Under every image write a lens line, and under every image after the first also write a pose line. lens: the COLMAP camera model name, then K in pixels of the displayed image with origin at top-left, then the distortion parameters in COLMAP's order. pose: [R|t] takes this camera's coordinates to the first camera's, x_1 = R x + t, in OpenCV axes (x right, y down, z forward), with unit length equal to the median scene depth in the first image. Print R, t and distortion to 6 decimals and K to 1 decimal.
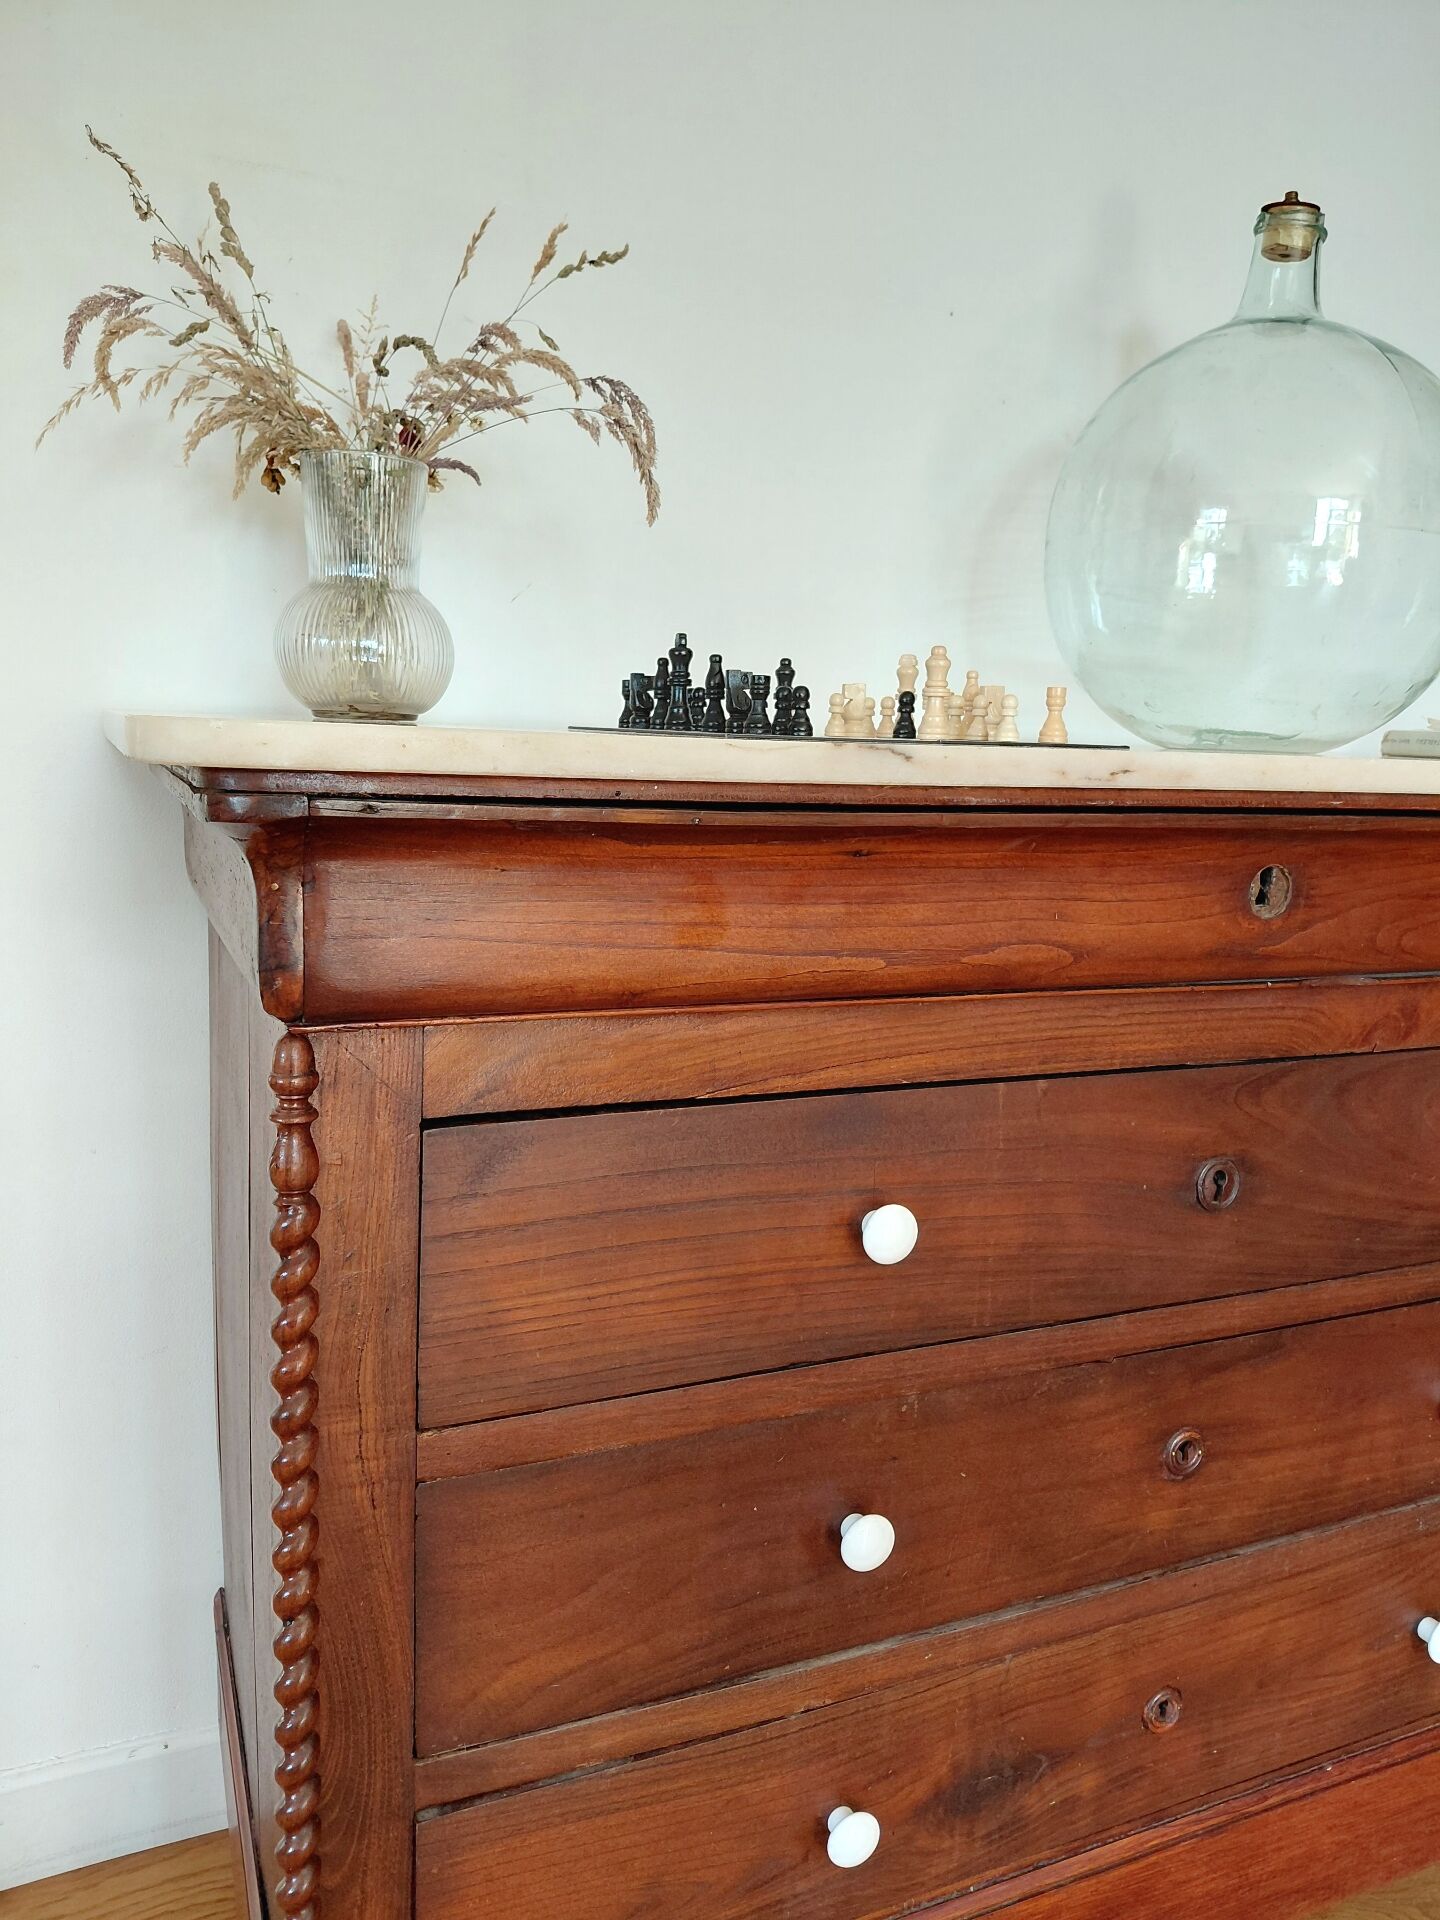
lens RADIAL K [[1435.1, 0, 739.2], [0, 1435.1, 957.9], [0, 0, 1]] dist [0.086867, -0.172269]
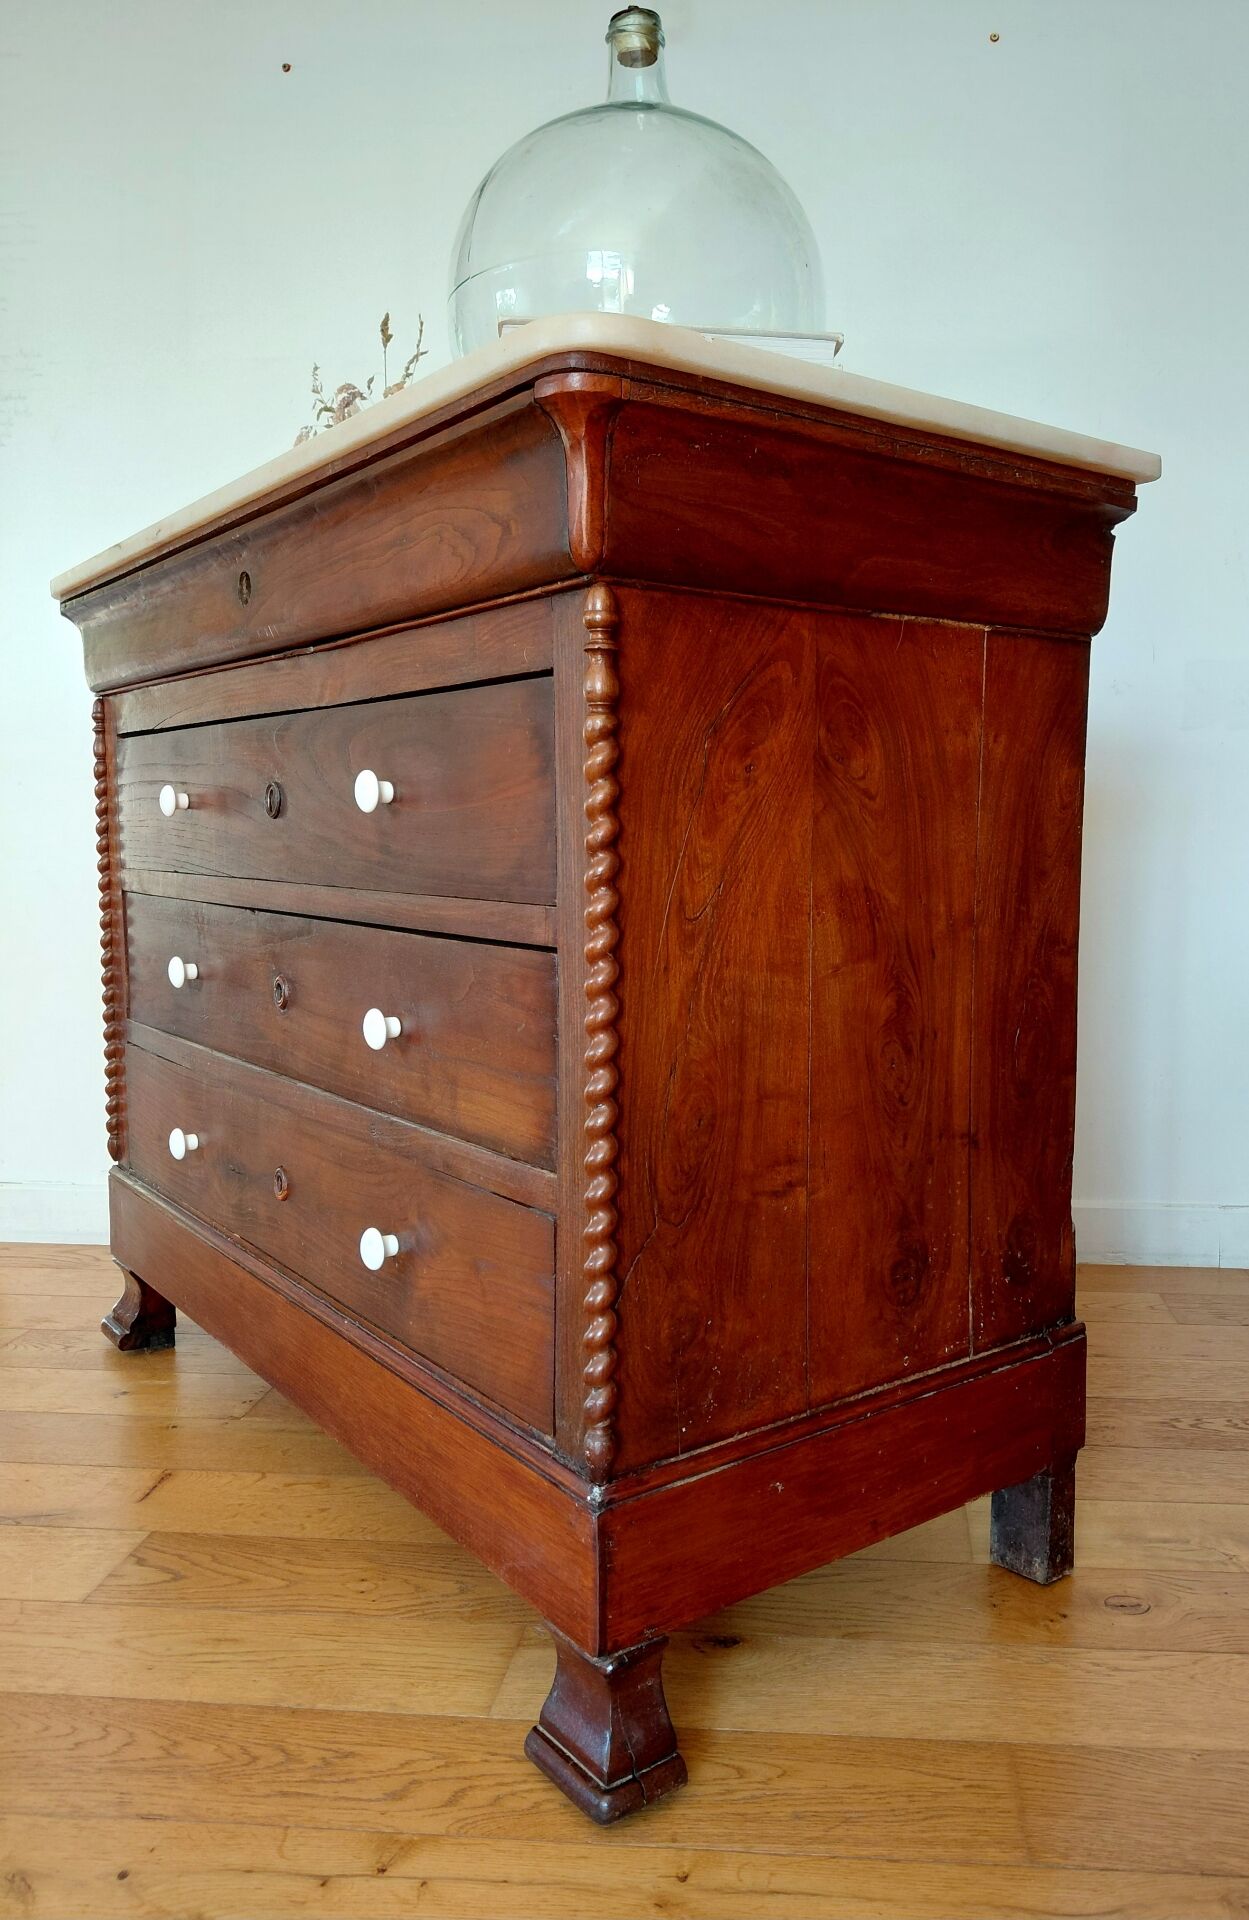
lens RADIAL K [[1421.1, 0, 756.3], [0, 1421.1, 959.4], [0, 0, 1]] dist [0.194695, -0.491842]
pose [[0.239887, 0.055285, -0.969225, 1.957780], [-0.146899, 0.988948, 0.020052, 0.224741], [0.959622, 0.137568, 0.245357, 1.181575]]
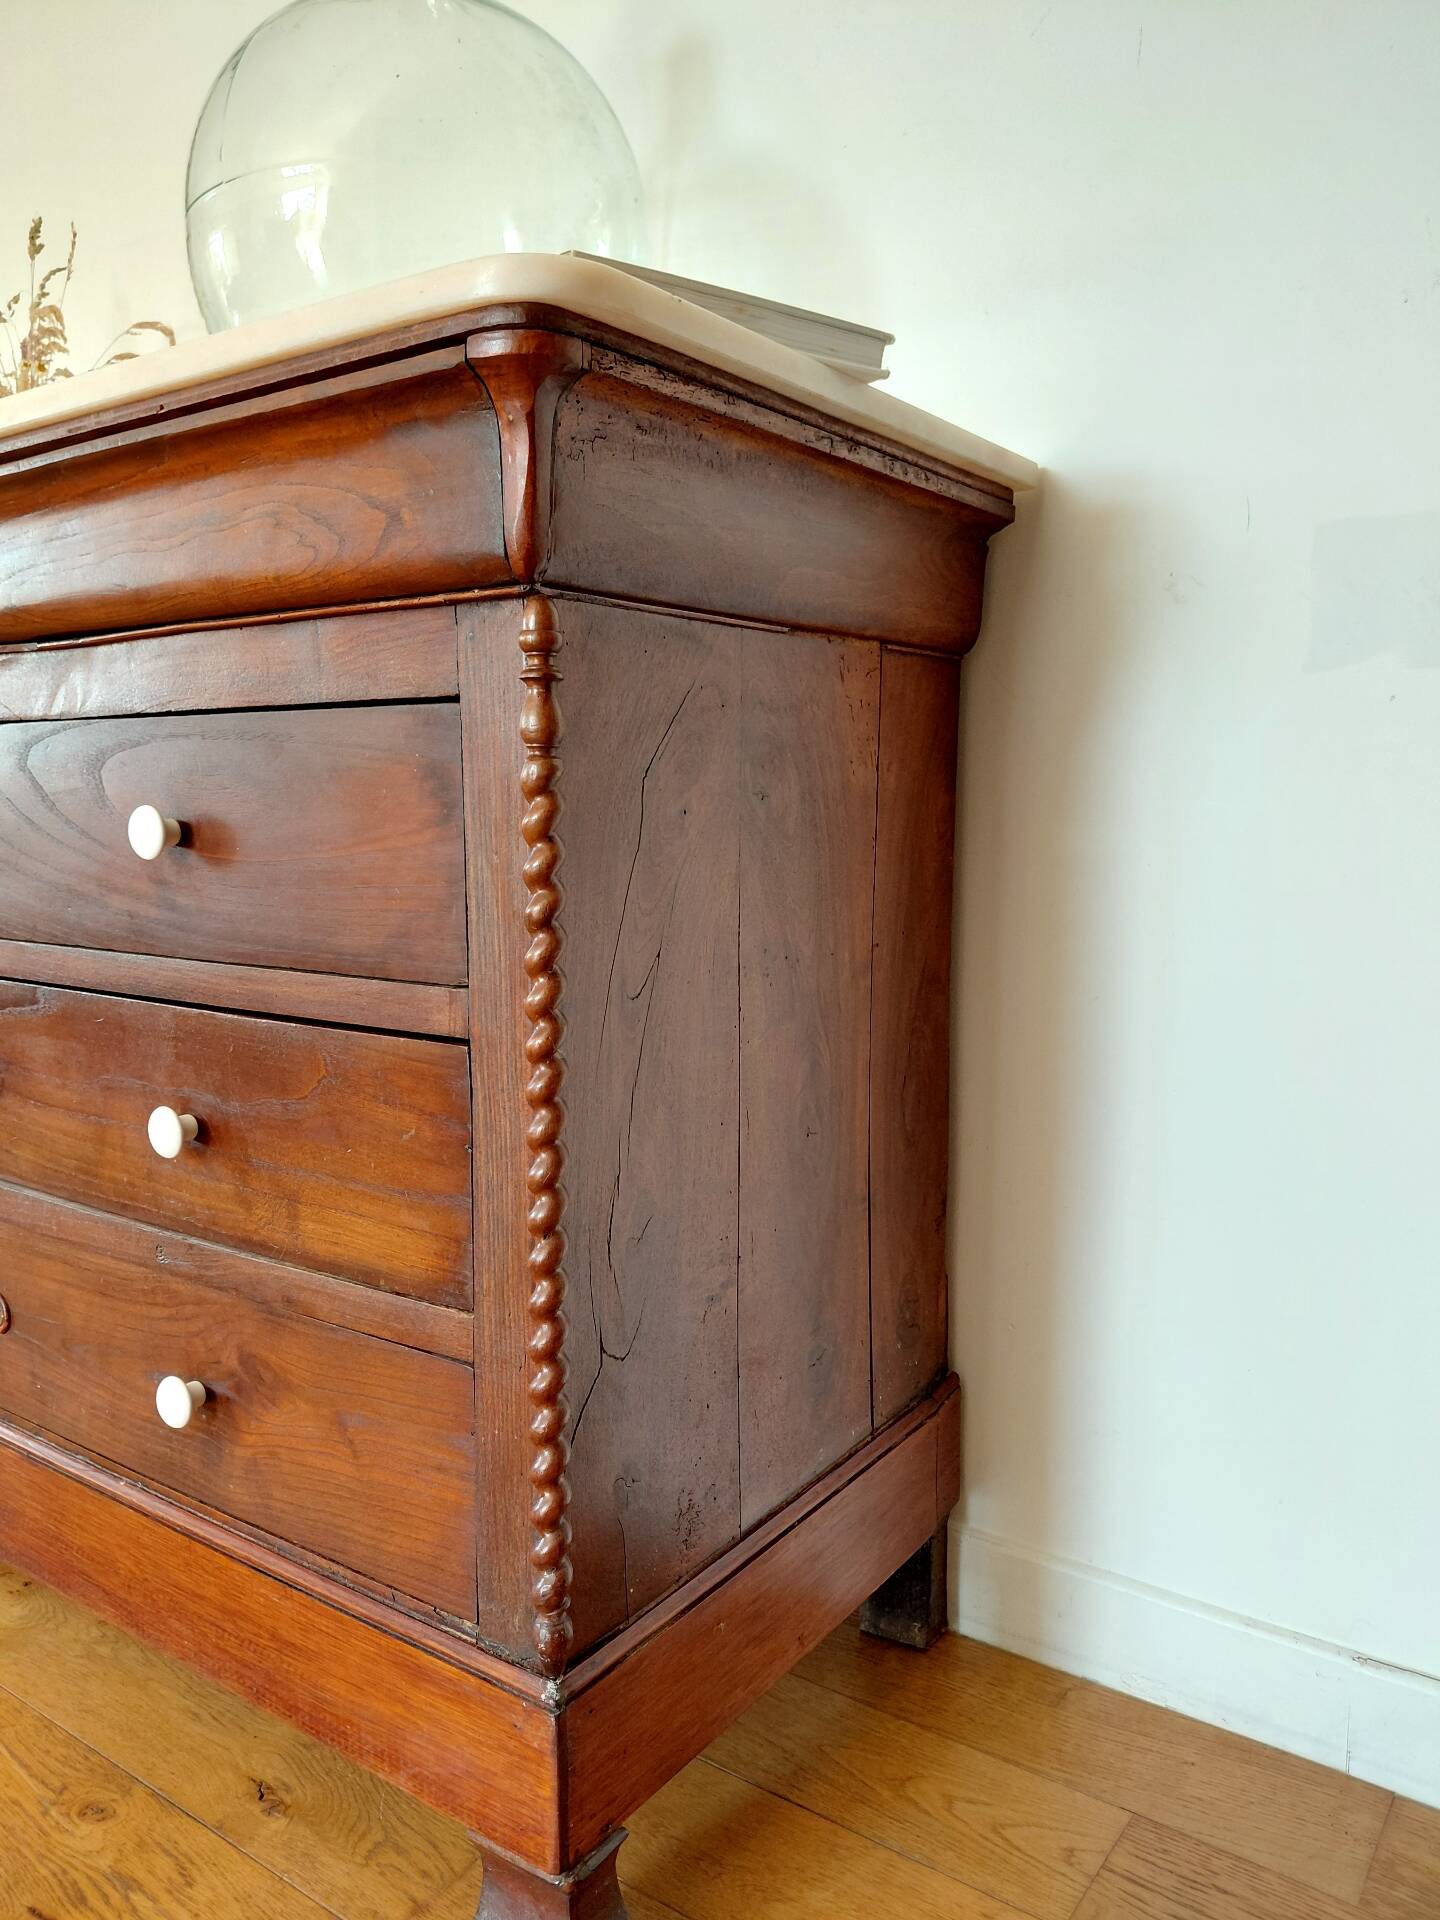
lens RADIAL K [[1418.9, 0, 741.2], [0, 1418.9, 974.8], [0, 0, 1]] dist [0.087320, -0.177266]
pose [[0.510596, 0.075311, -0.856516, 1.698989], [-0.114000, 0.993292, 0.019378, 0.183855], [0.852230, 0.087749, 0.515756, 0.986708]]
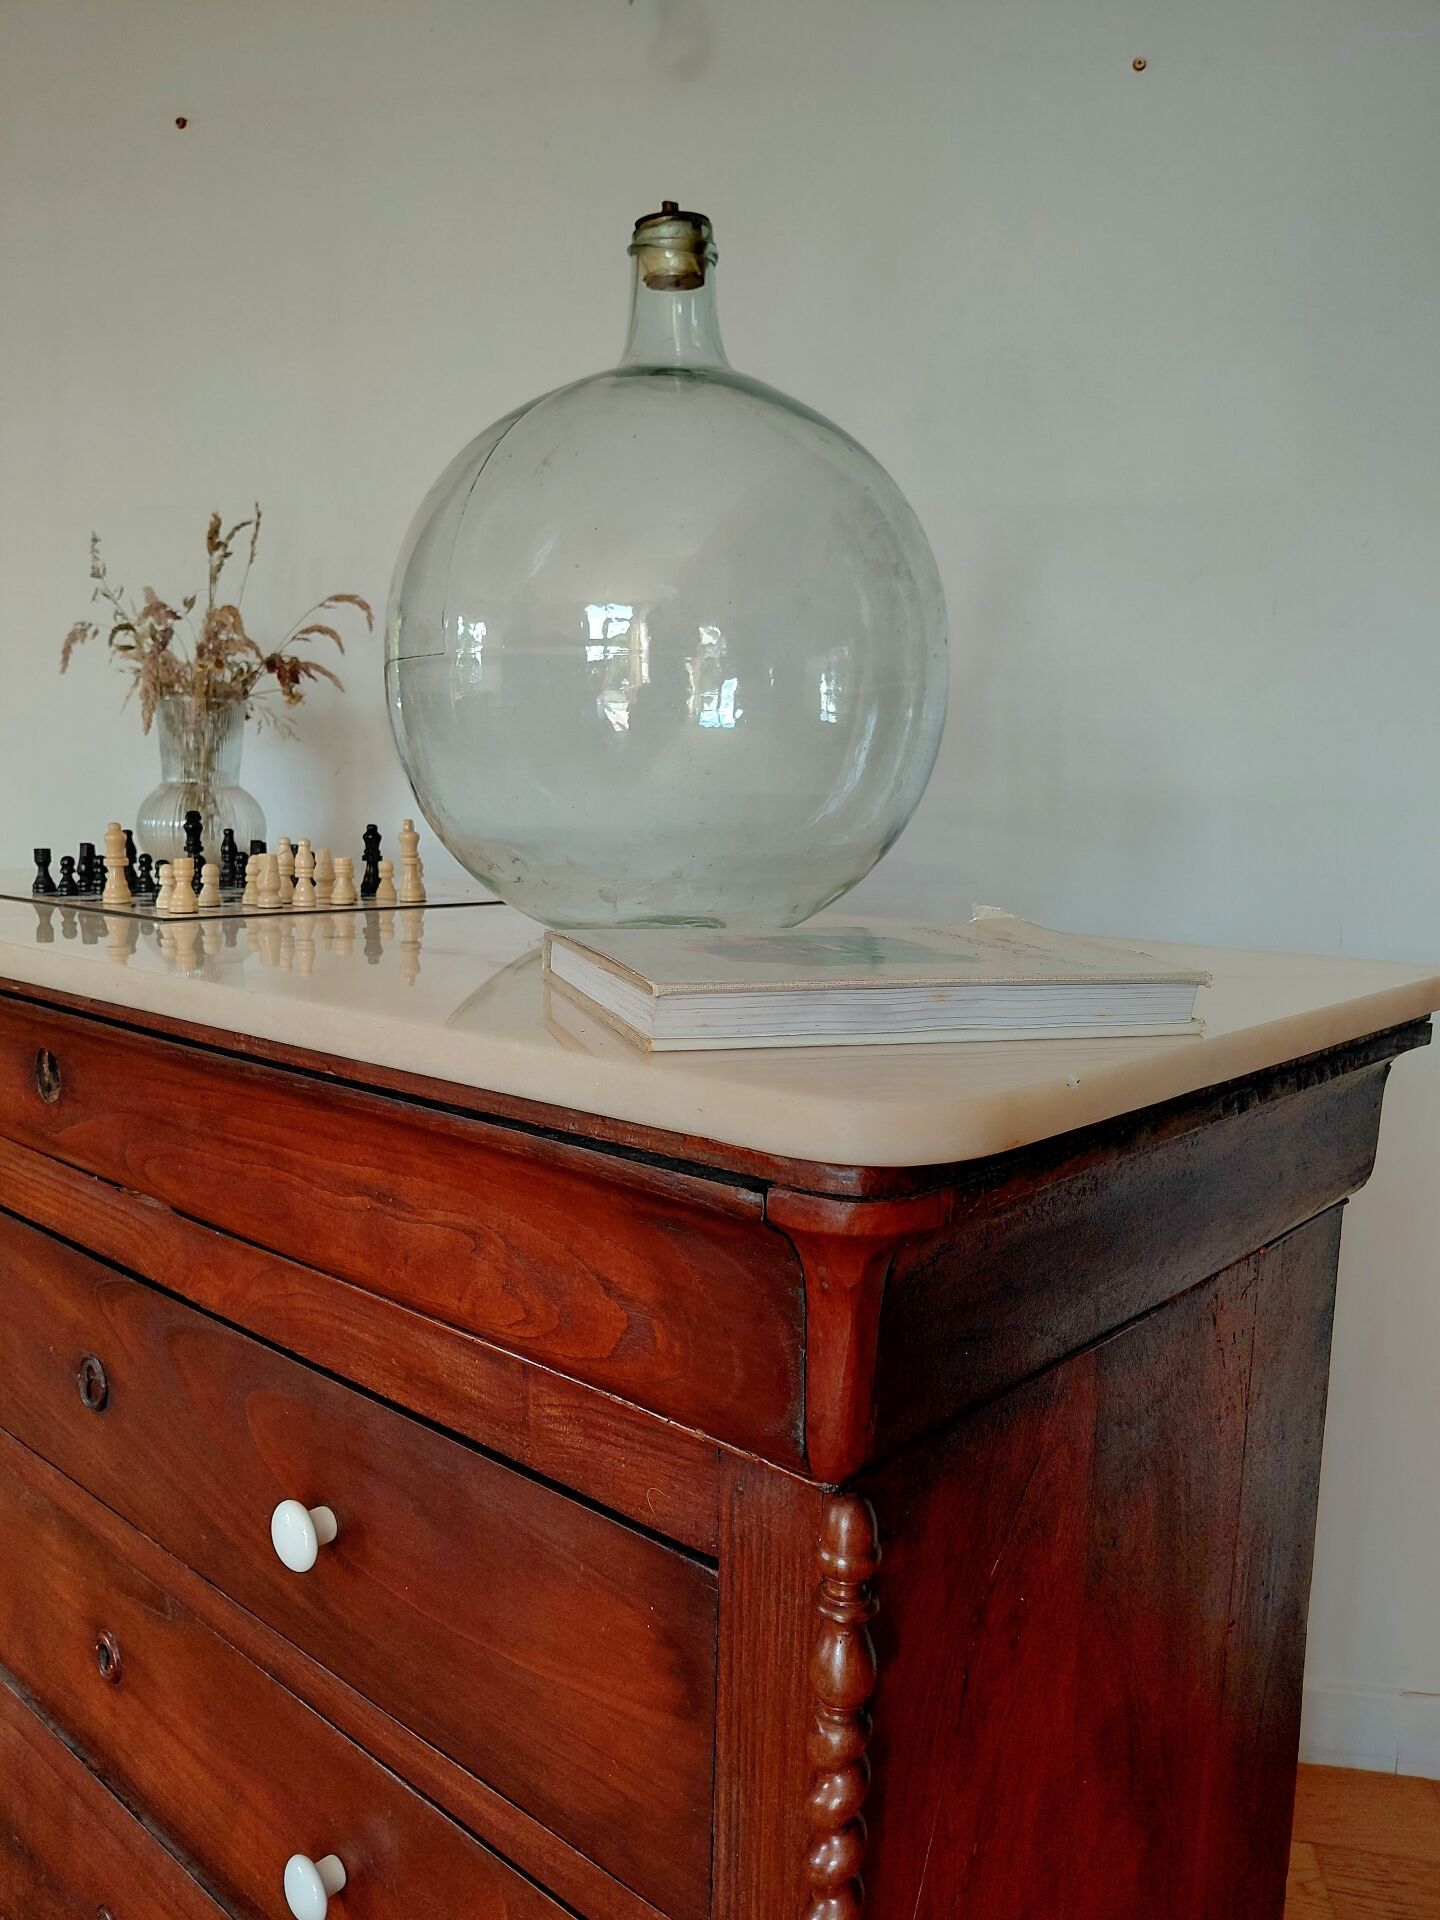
lens RADIAL K [[1451.4, 0, 745.9], [0, 1451.4, 931.7], [0, 0, 1]] dist [0.092716, -0.200815]
pose [[0.406573, 0.063007, -0.911443, 1.413328], [-0.149154, 0.988812, 0.001821, -0.209894], [0.901361, 0.135205, 0.411422, 0.991618]]
